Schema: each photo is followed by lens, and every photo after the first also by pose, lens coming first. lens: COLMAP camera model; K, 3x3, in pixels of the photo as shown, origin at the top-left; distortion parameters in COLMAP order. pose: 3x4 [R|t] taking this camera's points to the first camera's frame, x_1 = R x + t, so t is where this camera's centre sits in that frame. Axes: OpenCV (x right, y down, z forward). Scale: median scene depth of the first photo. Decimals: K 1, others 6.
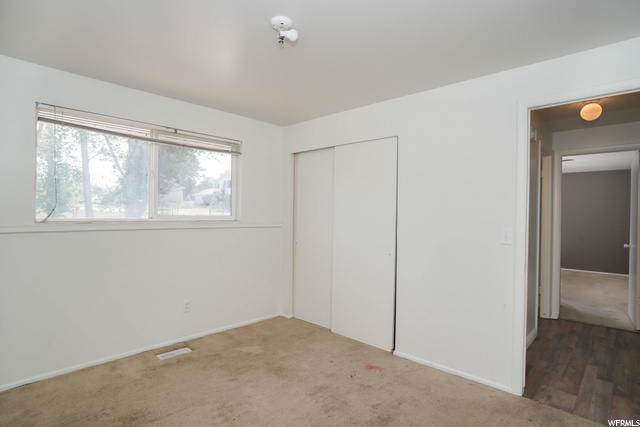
lens RADIAL K [[336.1, 0, 316.2], [0, 336.1, 213.9], [0, 0, 1]] dist [-0.001569, 0.000360]
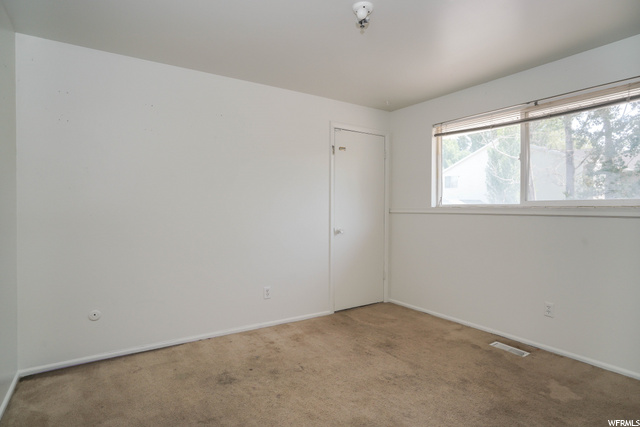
lens RADIAL K [[336.1, 0, 316.2], [0, 336.1, 213.1], [0, 0, 1]] dist [-0.001569, 0.000360]
pose [[-0.201158, 0.006272, -0.979539, 0.620992], [-0.001180, 0.999977, 0.006645, 0.037157], [0.979558, 0.002493, -0.201146, 0.698147]]
